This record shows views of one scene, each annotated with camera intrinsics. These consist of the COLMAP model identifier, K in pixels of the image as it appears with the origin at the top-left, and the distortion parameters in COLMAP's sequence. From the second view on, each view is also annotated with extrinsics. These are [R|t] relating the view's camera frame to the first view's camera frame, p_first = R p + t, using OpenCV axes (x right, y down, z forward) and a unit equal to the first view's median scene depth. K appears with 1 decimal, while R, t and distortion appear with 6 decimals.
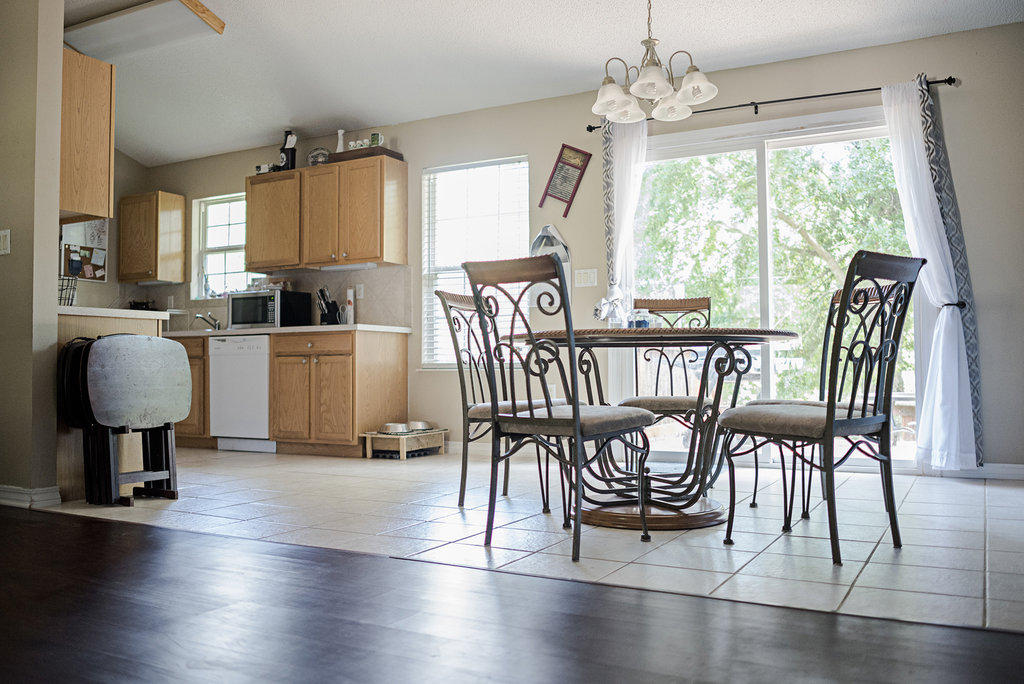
lens RADIAL K [[863.3, 0, 512.0], [0, 863.3, 342.0], [0, 0, 1]] dist [-0.047646, 0.011772]
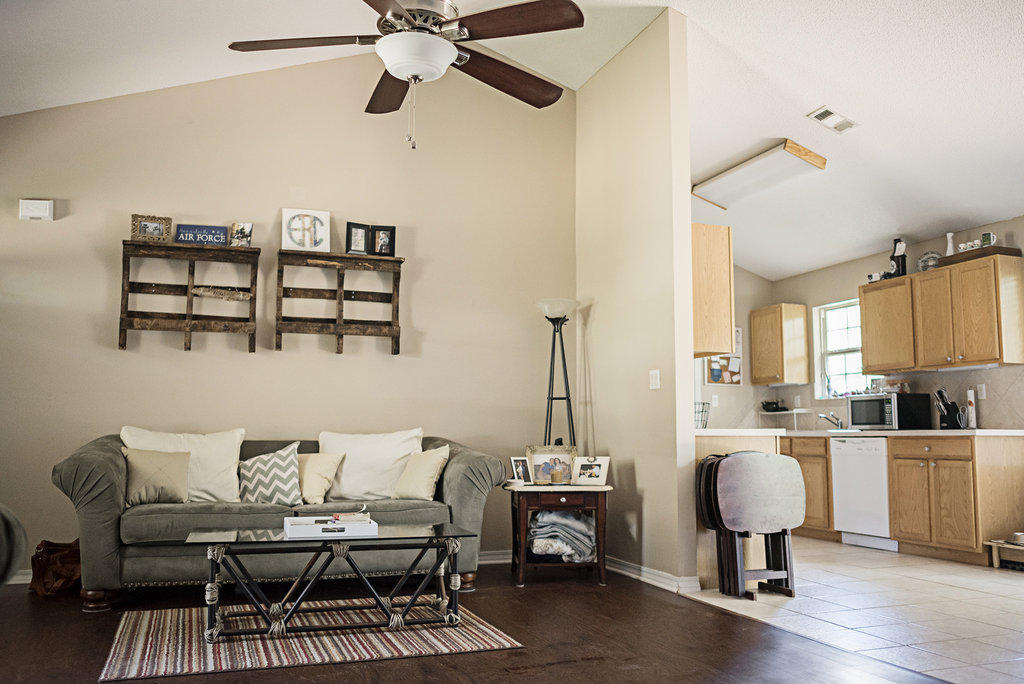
lens RADIAL K [[863.3, 0, 512.0], [0, 863.3, 342.0], [0, 0, 1]] dist [-0.047646, 0.011772]
pose [[0.747331, -0.059231, -0.661806, 0.070847], [0.014520, 0.997237, -0.072856, -0.054410], [0.664293, 0.044838, 0.746126, -0.079469]]
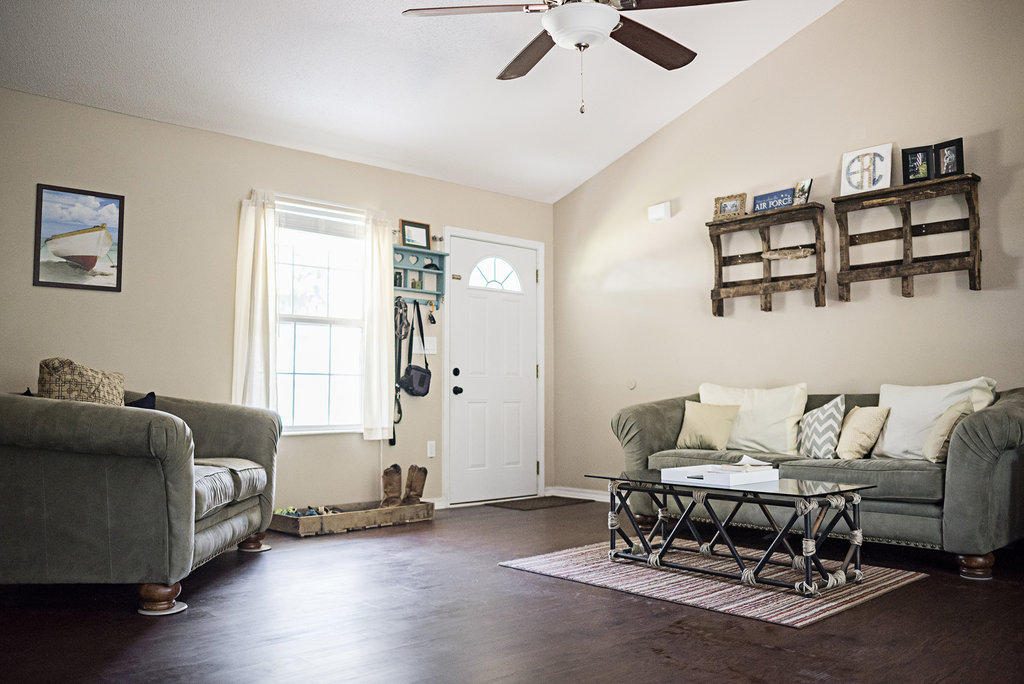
lens RADIAL K [[839.7, 0, 512.0], [0, 839.7, 342.0], [0, 0, 1]] dist [-0.006410, -0.000304]
pose [[-0.303638, -0.051966, -0.951369, 0.219920], [0.042874, 0.996755, -0.068128, -0.027310], [0.951822, -0.061475, -0.300425, 0.420557]]
